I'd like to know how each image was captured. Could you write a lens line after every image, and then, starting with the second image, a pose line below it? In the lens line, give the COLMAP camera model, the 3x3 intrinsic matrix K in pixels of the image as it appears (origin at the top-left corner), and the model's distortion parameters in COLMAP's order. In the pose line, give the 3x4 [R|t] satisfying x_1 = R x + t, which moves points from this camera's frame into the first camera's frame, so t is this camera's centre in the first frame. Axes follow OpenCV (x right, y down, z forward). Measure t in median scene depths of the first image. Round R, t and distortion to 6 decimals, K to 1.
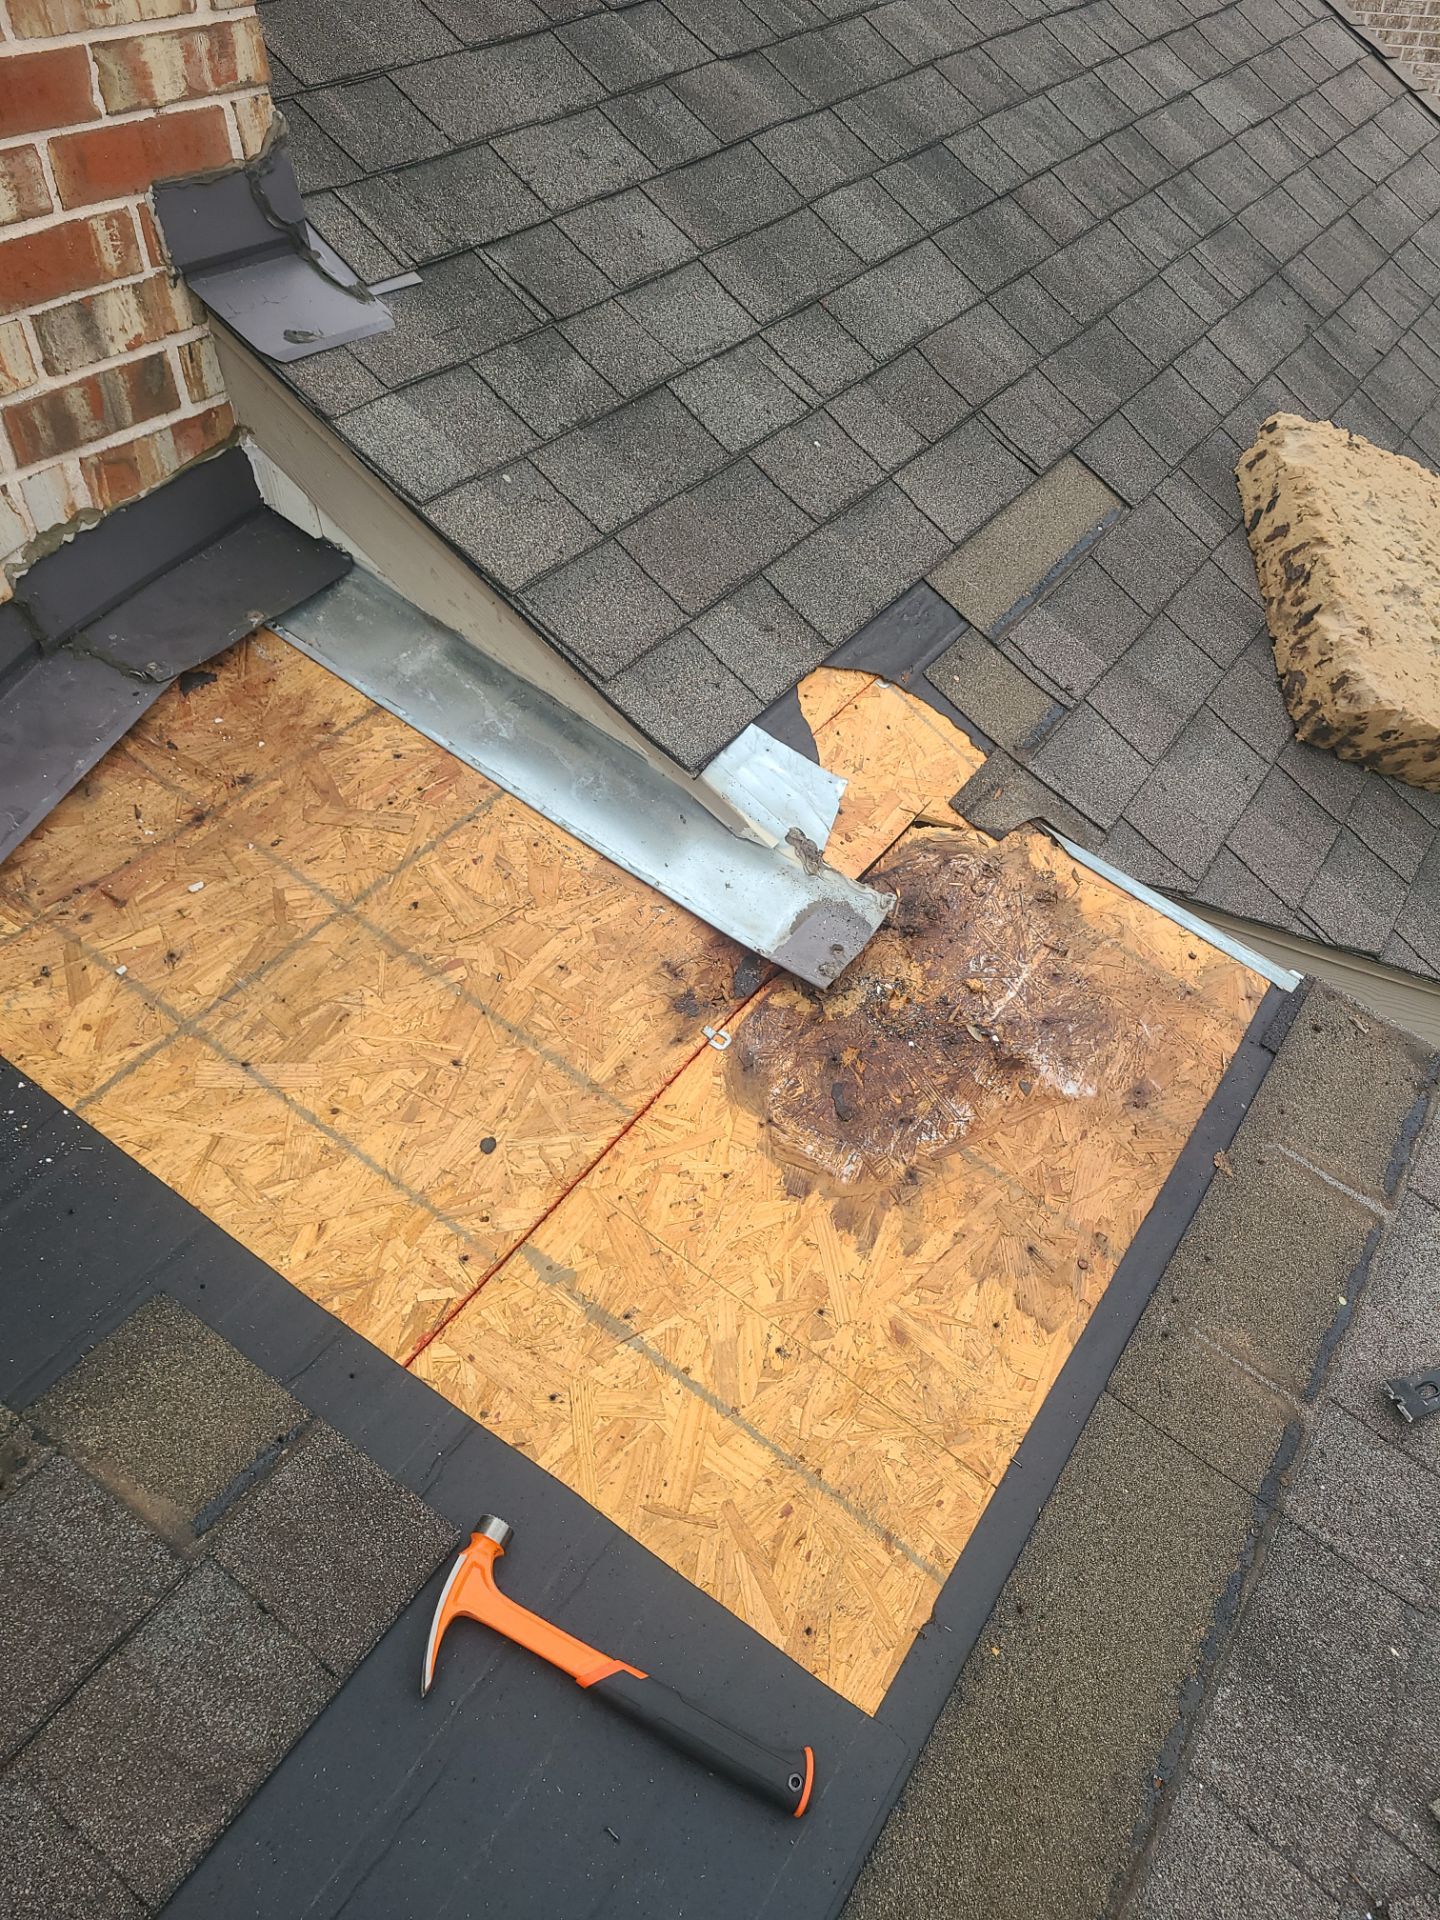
lens RADIAL K [[1496.6, 0, 720.0], [0, 1496.6, 960.0], [0, 0, 1]] dist [0.062418, -0.061675]
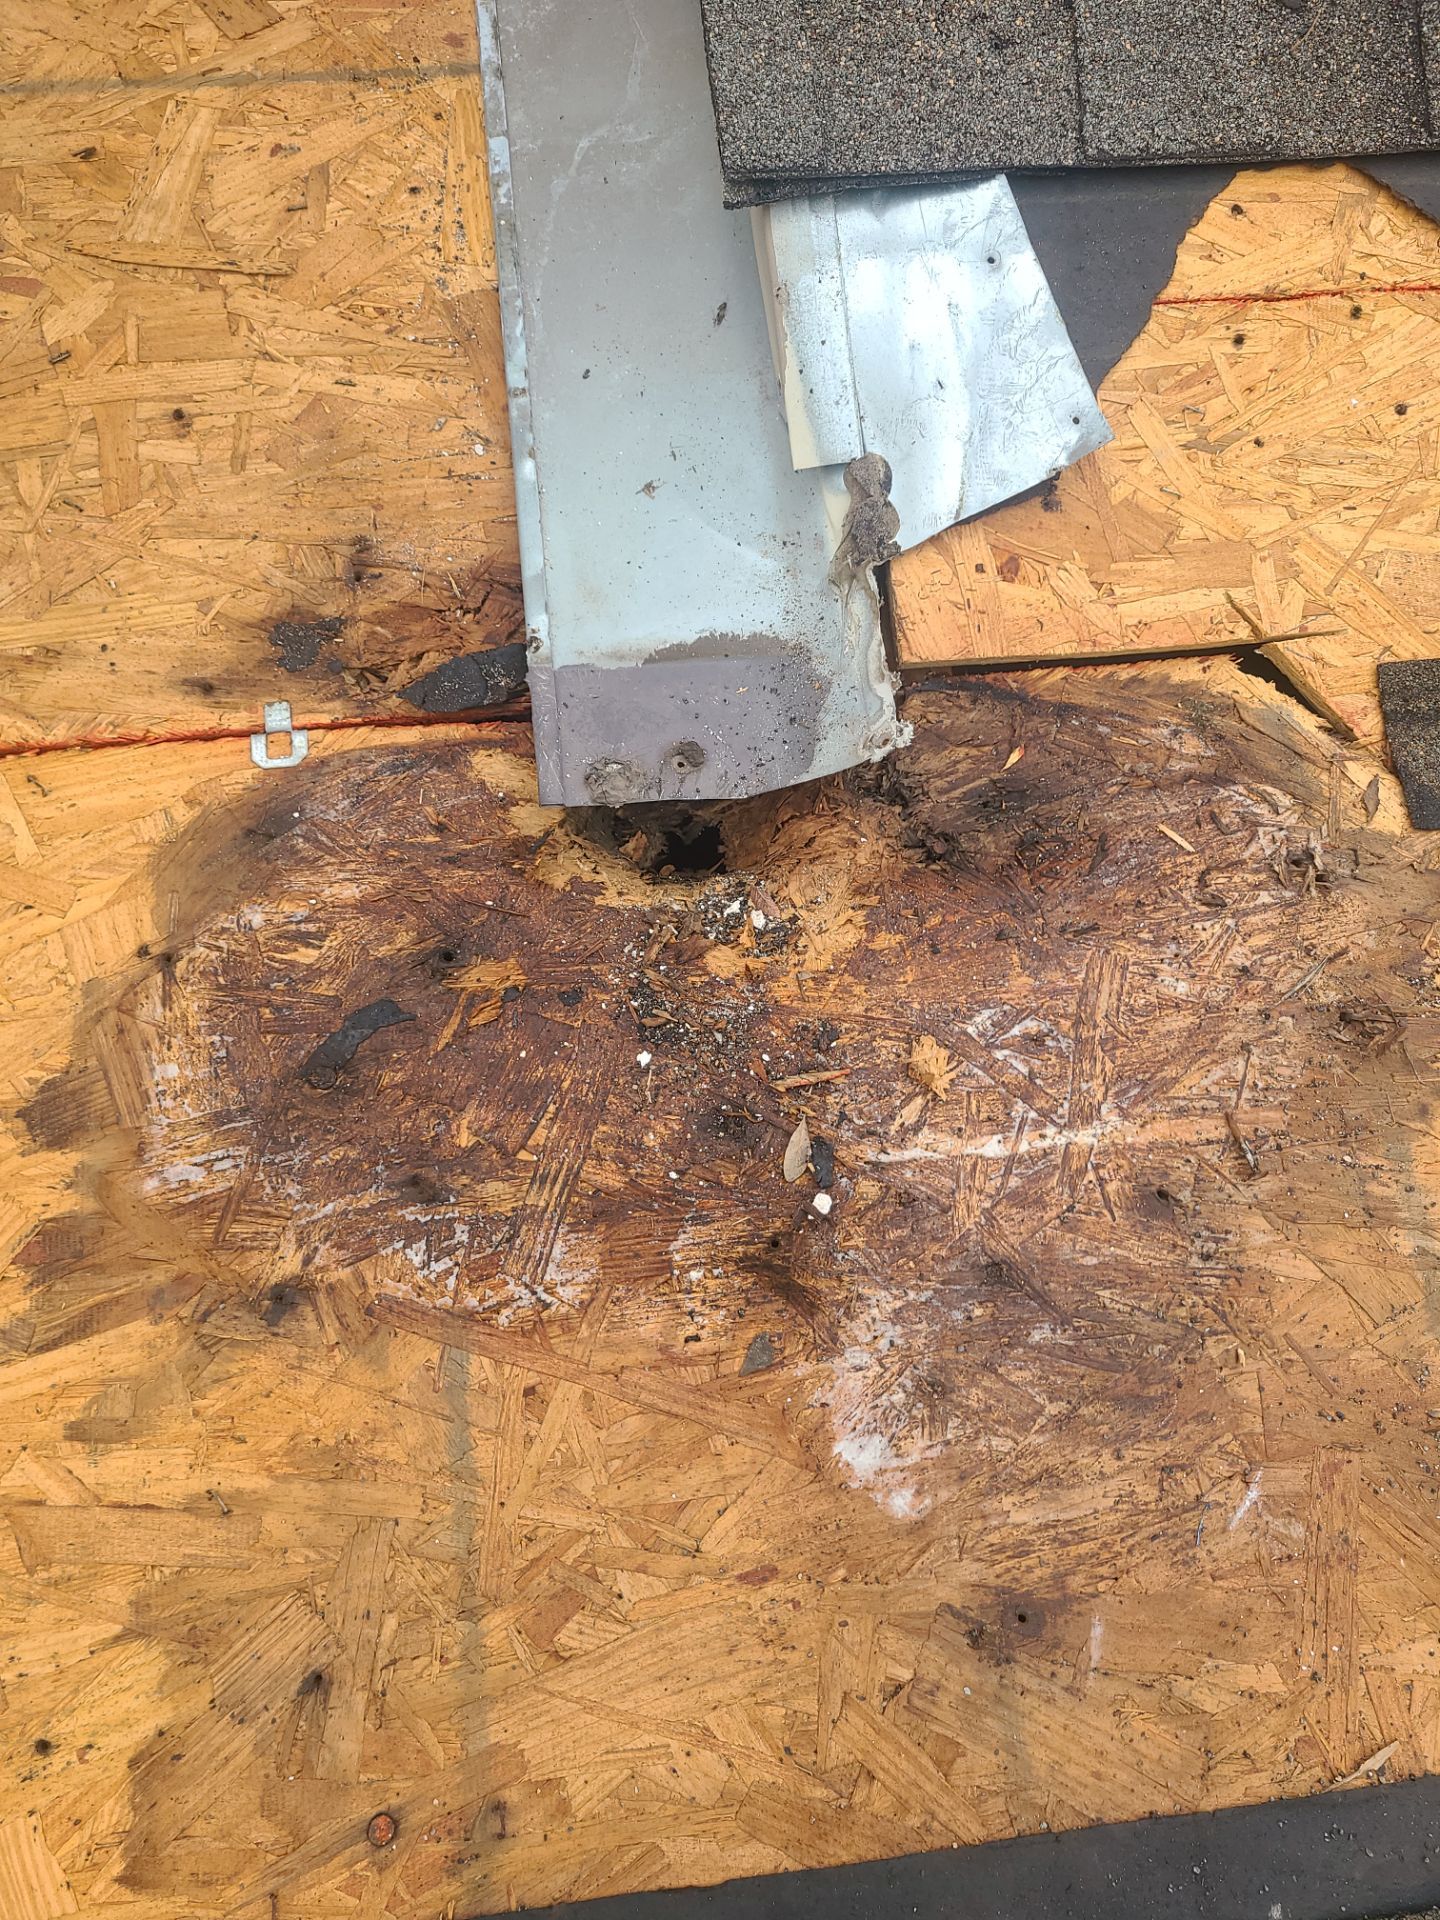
lens RADIAL K [[1496.6, 0, 720.0], [0, 1496.6, 960.0], [0, 0, 1]] dist [0.062418, -0.061675]
pose [[0.646253, 0.630505, -0.429908, 0.289160], [-0.517841, 0.776122, 0.359827, -0.112548], [0.560534, -0.009915, 0.828072, 0.688795]]
